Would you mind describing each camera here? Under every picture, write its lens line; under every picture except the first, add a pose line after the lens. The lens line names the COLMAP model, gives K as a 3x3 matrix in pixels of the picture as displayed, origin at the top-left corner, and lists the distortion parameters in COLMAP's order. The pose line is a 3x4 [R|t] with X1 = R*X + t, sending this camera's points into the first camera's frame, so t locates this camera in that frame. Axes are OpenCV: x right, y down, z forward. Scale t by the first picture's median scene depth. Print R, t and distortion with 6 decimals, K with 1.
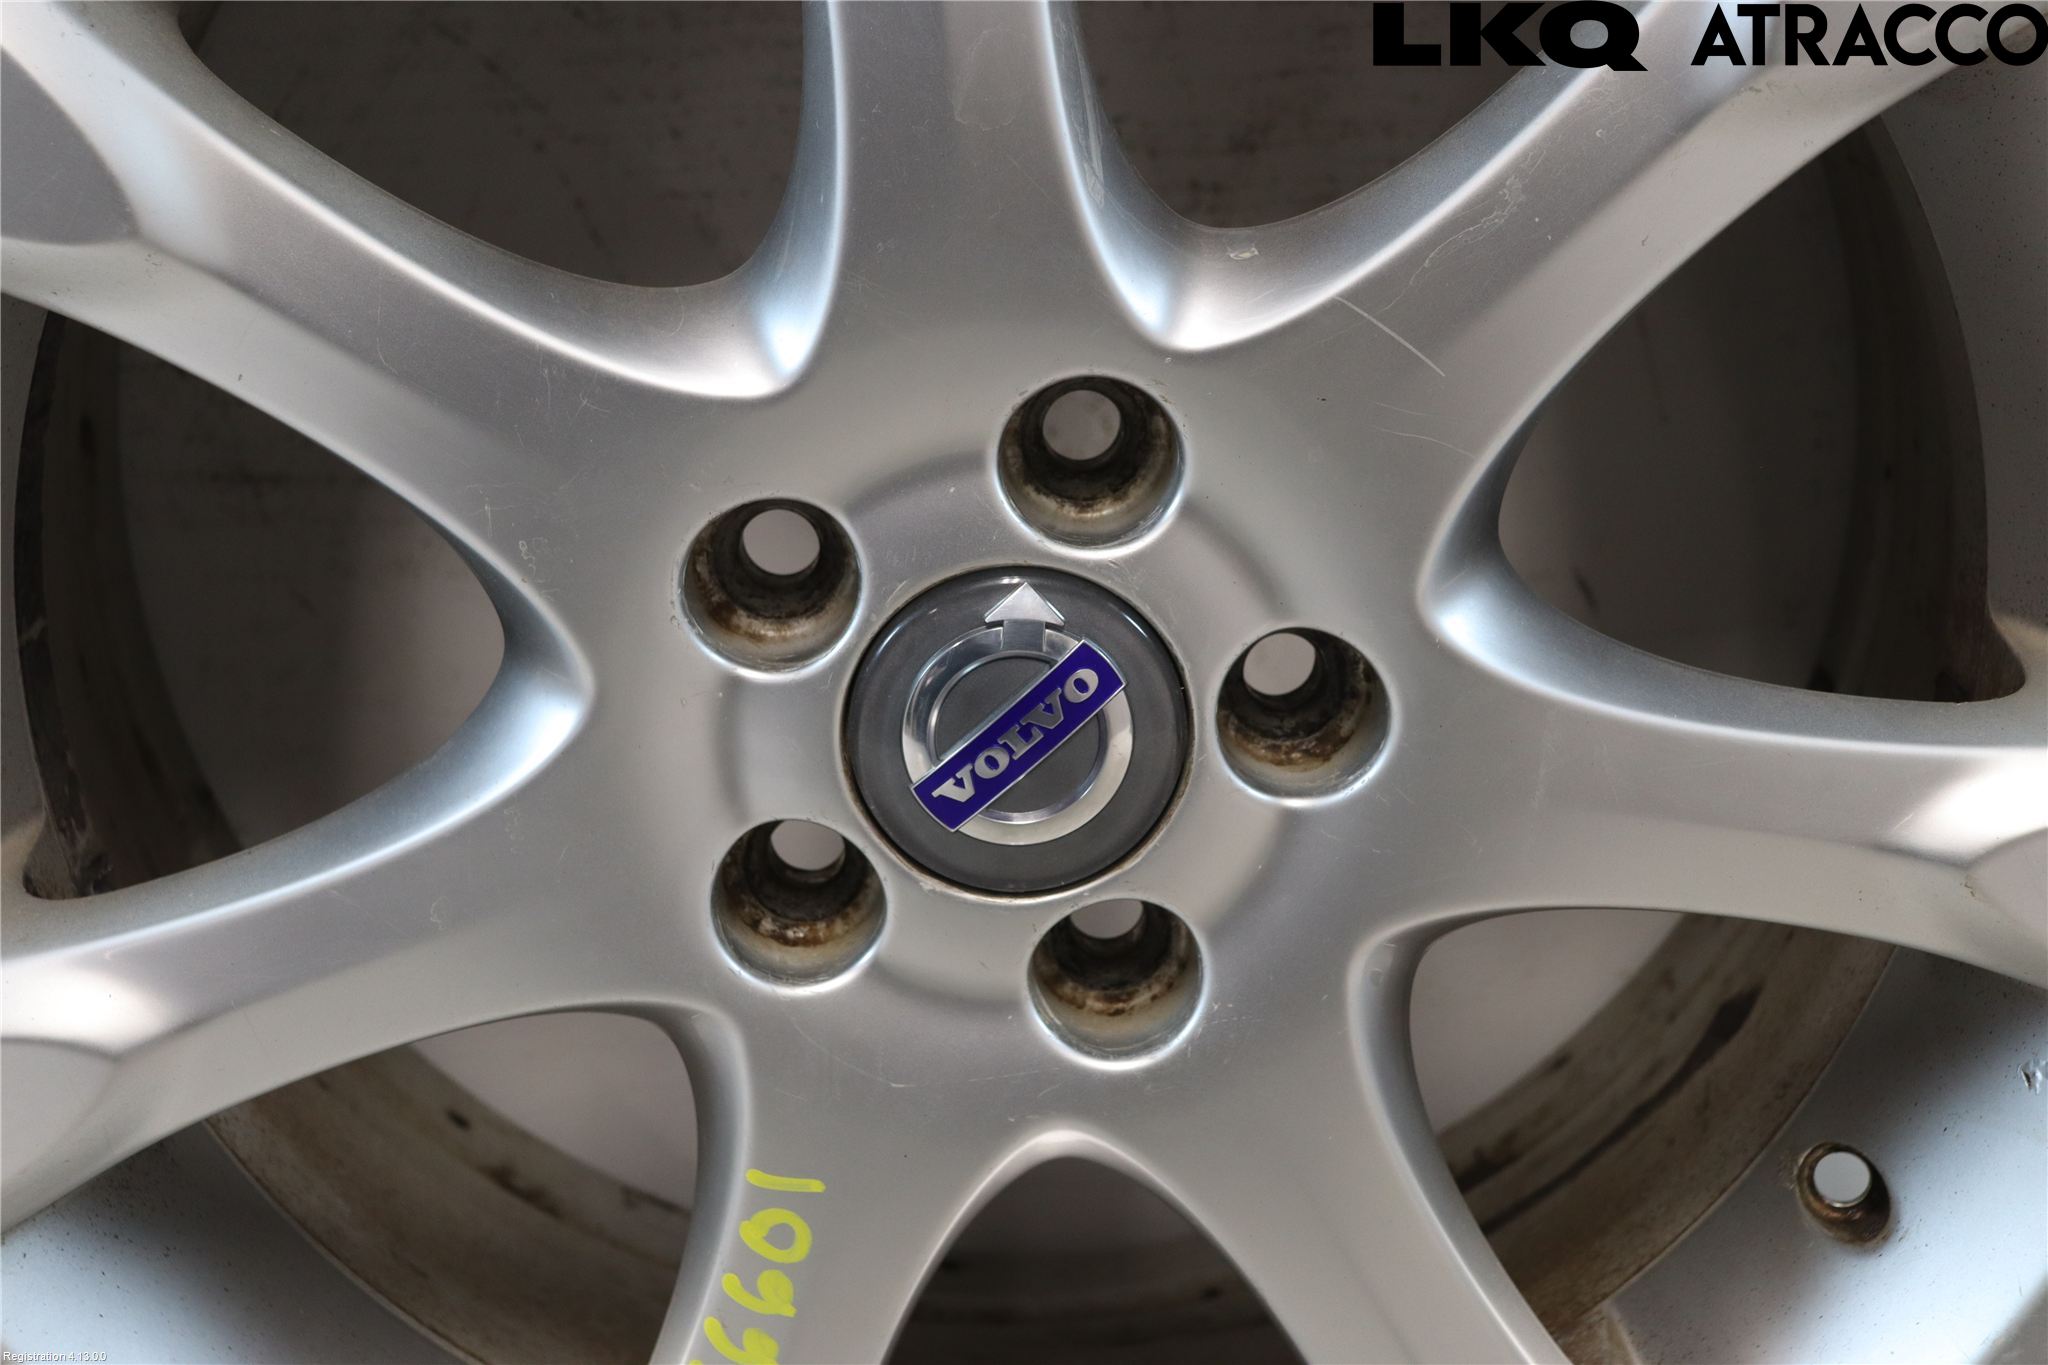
lens RADIAL K [[2607.3, 0, 1021.9], [0, 2607.3, 689.3], [0, 0, 1]] dist [-0.004365, 0.000000]
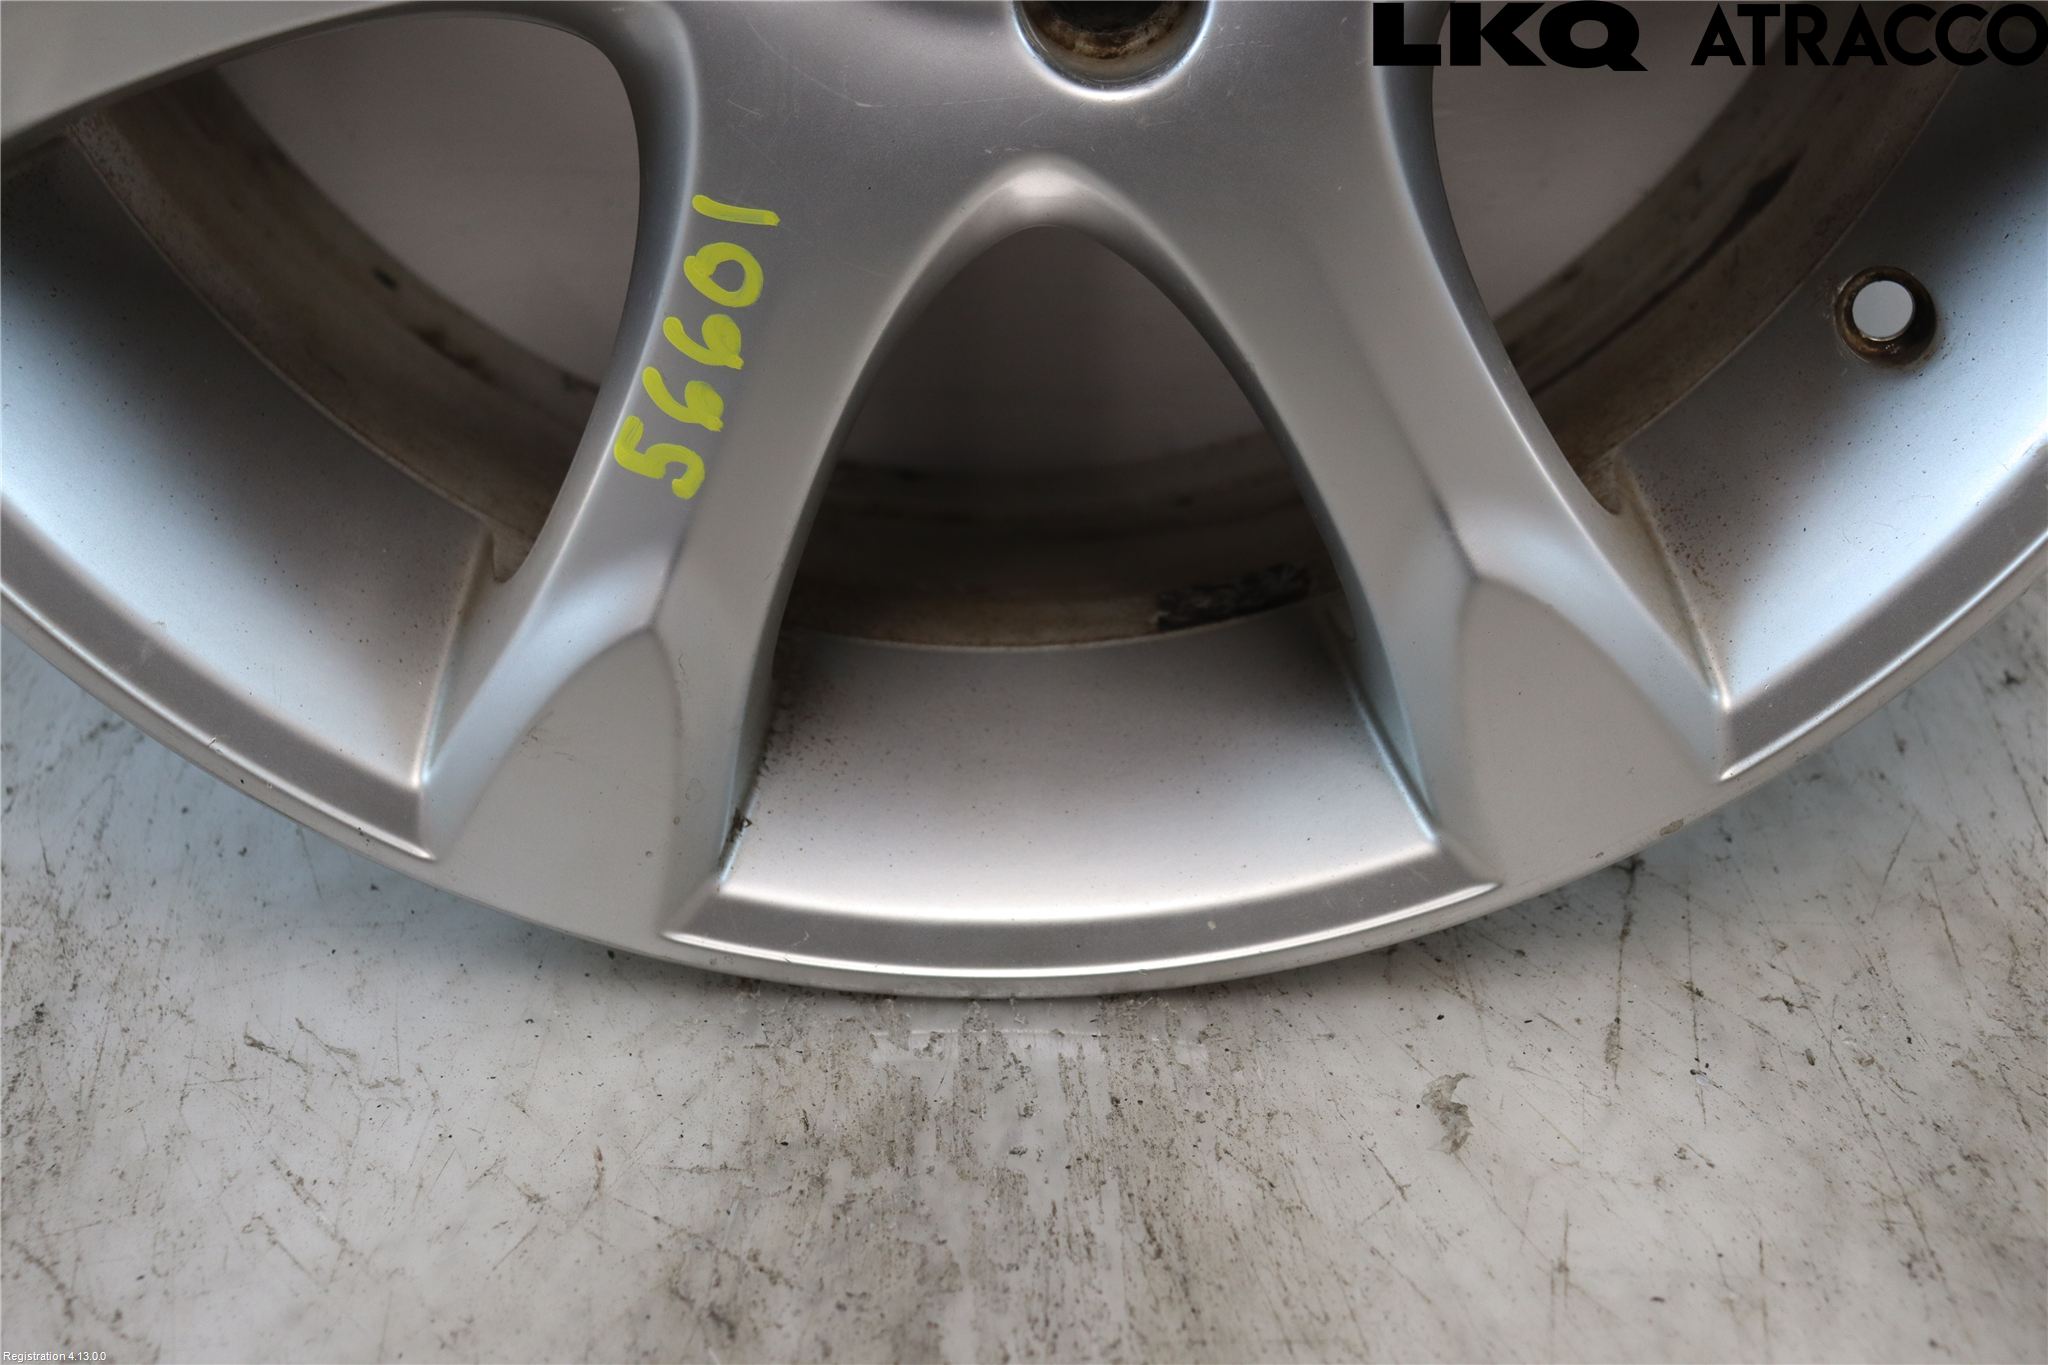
lens RADIAL K [[2607.3, 0, 1022.8], [0, 2607.3, 684.9], [0, 0, 1]] dist [-0.004365, 0.000000]
pose [[0.999052, 0.039199, 0.018913, -0.001862], [-0.041917, 0.983565, 0.175623, 0.189429], [-0.011718, -0.176249, 0.984276, 0.081501]]
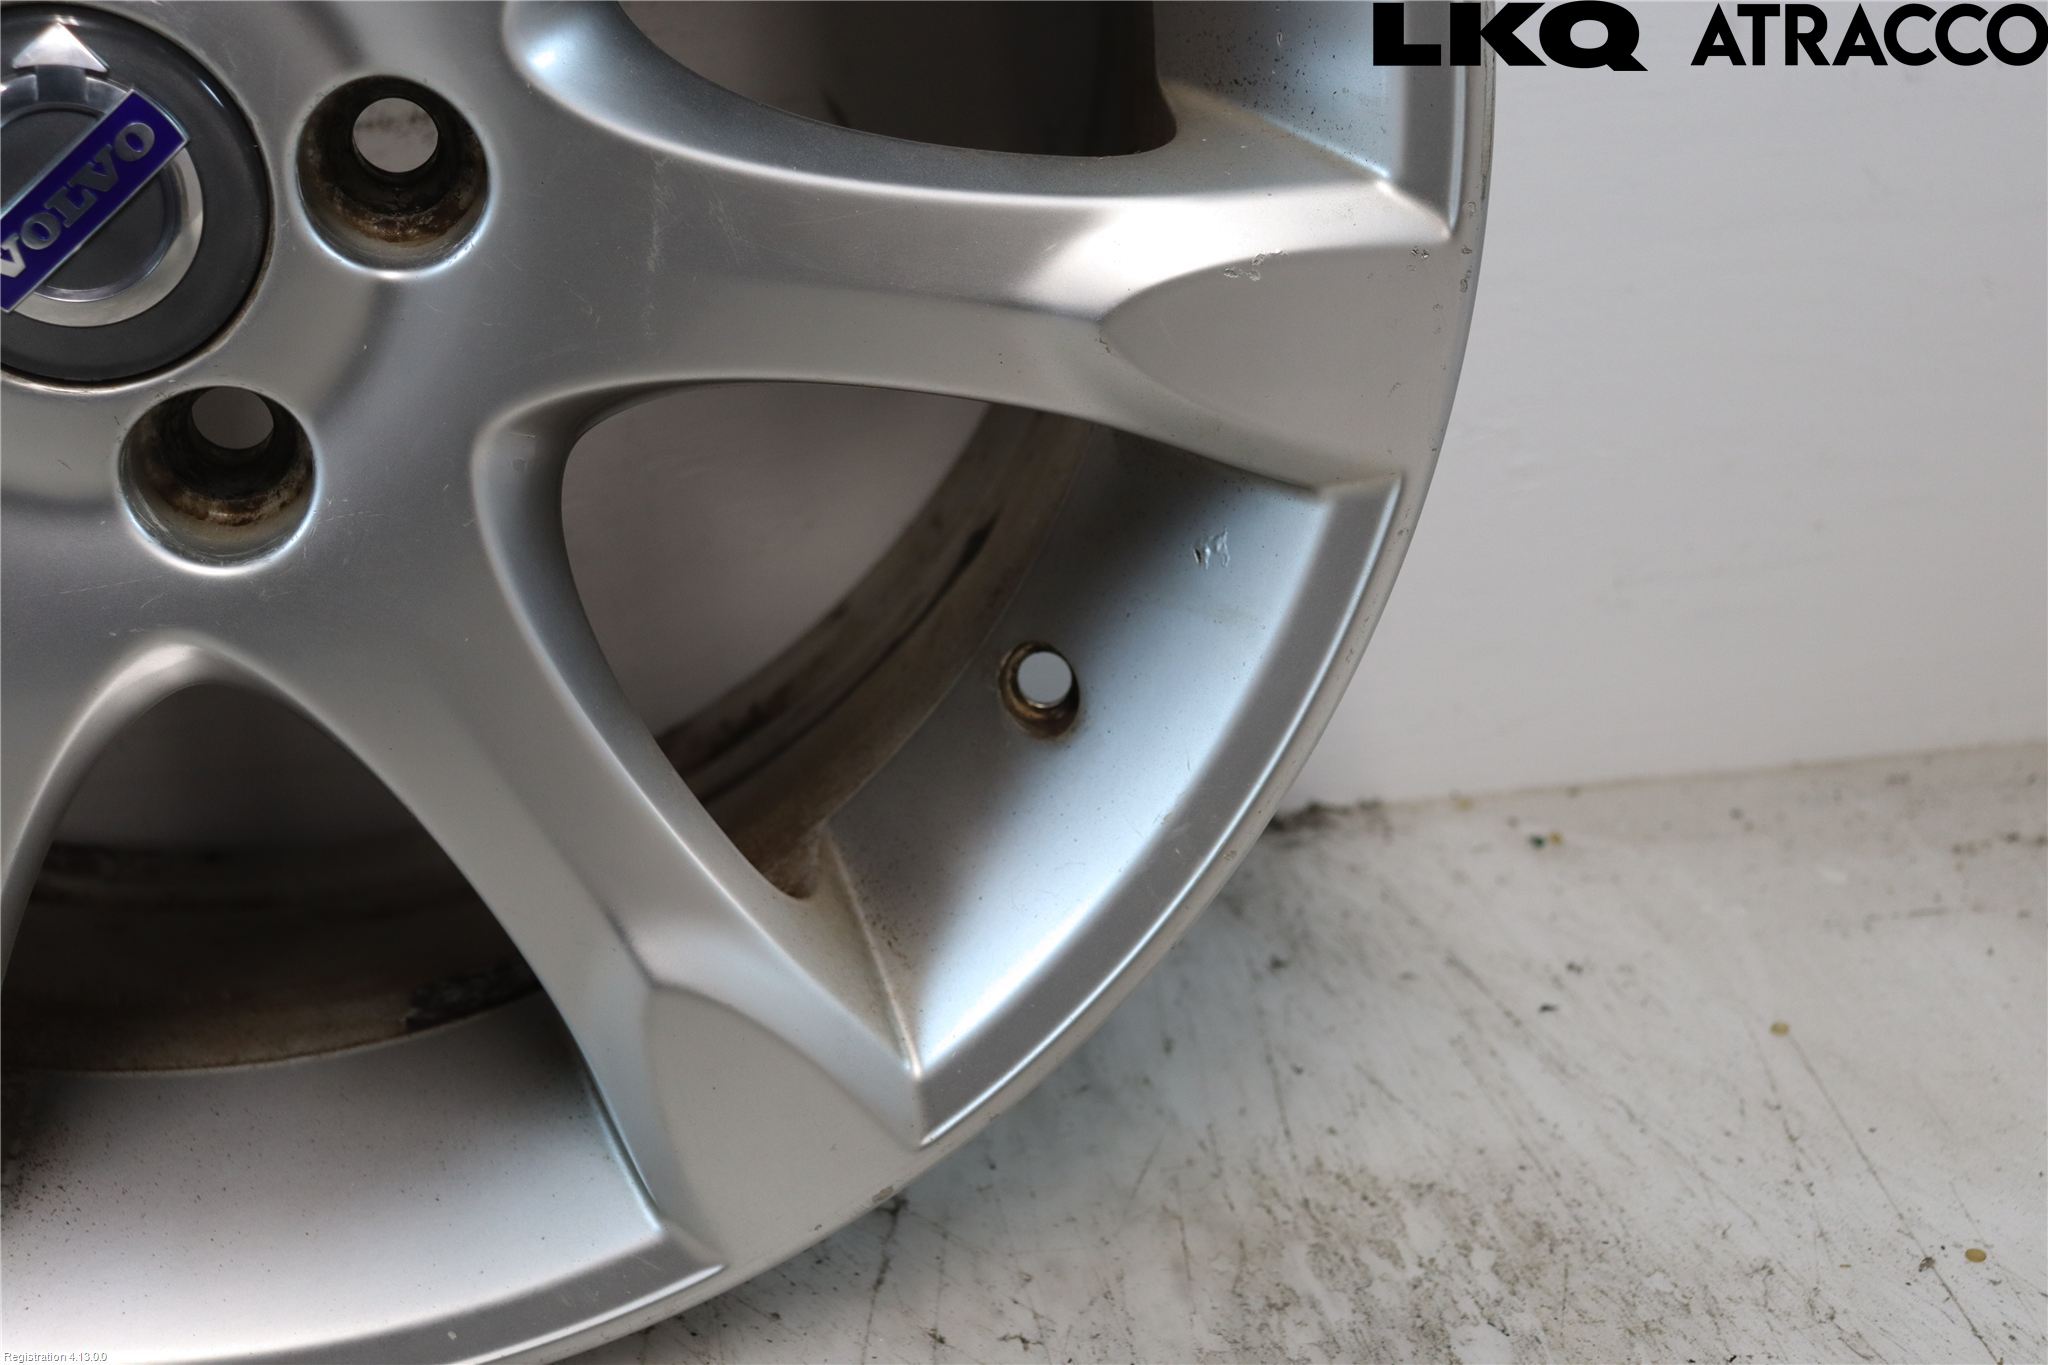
lens RADIAL K [[2607.3, 0, 1025.2], [0, 2607.3, 686.8], [0, 0, 1]] dist [-0.004365, 0.000000]
pose [[0.985245, -0.045172, 0.165083, 0.162536], [0.026437, 0.993132, 0.113970, 0.087833], [-0.169097, -0.107924, 0.979673, 0.041198]]
